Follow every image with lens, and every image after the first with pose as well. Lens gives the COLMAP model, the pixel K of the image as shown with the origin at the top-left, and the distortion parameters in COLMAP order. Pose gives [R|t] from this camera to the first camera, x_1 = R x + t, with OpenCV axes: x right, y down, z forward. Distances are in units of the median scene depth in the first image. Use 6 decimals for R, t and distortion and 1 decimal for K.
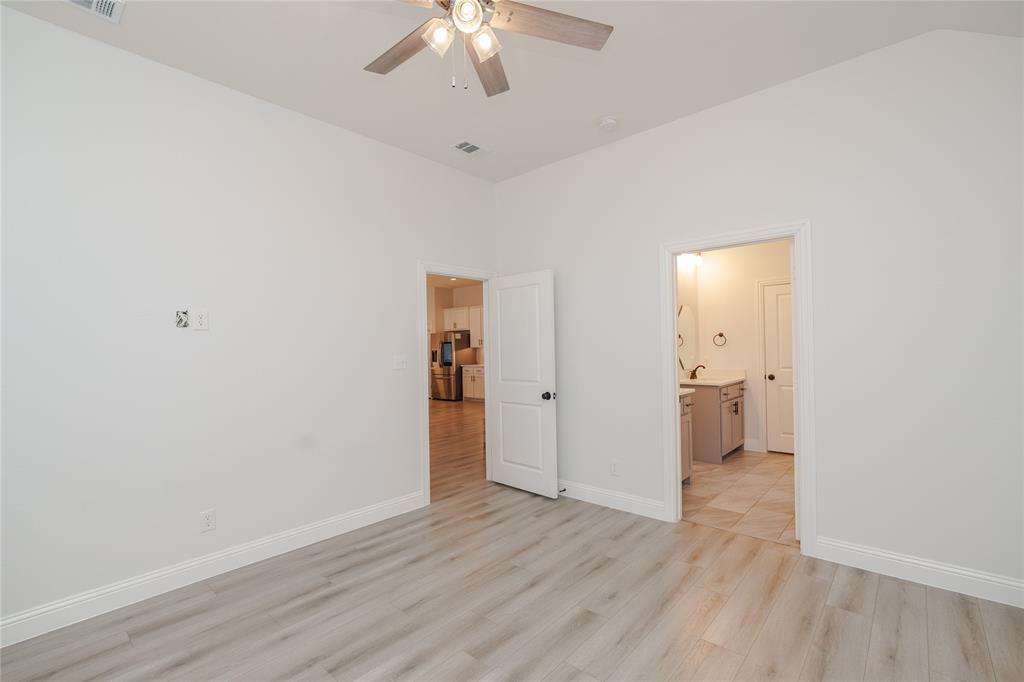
lens RADIAL K [[466.5, 0, 512.0], [0, 466.5, 341.0], [0, 0, 1]] dist [-0.007700, 0.000194]
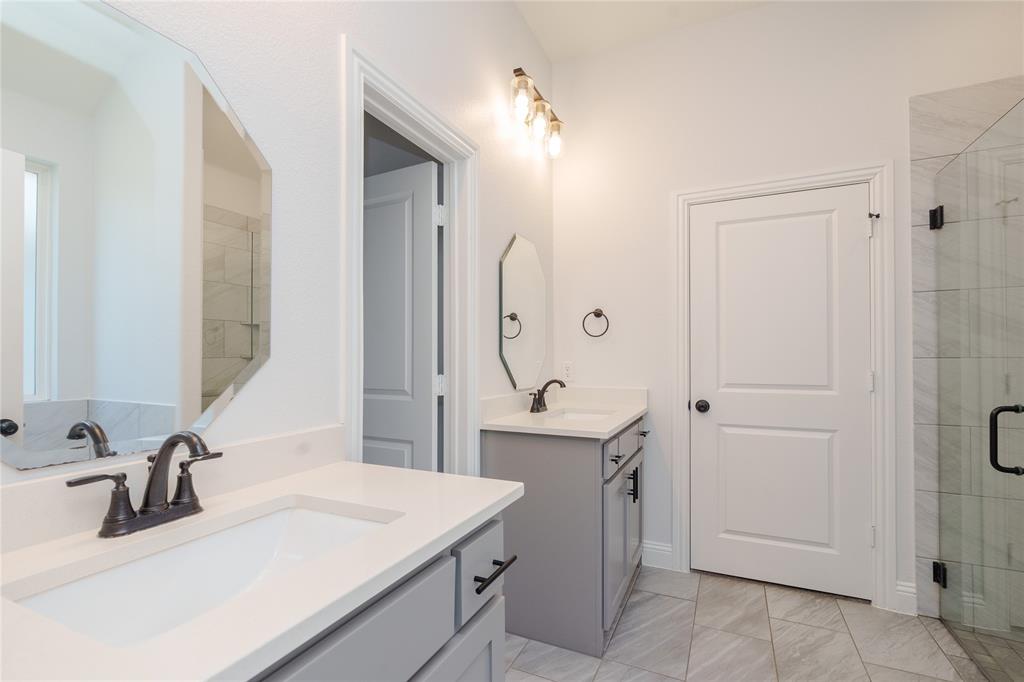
lens RADIAL K [[476.2, 0, 511.9], [0, 476.2, 345.8], [0, 0, 1]] dist [-0.000896, 0.000059]
pose [[0.960416, 0.022256, 0.277680, 0.251713], [-0.019130, 0.999720, -0.013962, 0.029396], [-0.277913, 0.008098, 0.960572, 0.608753]]
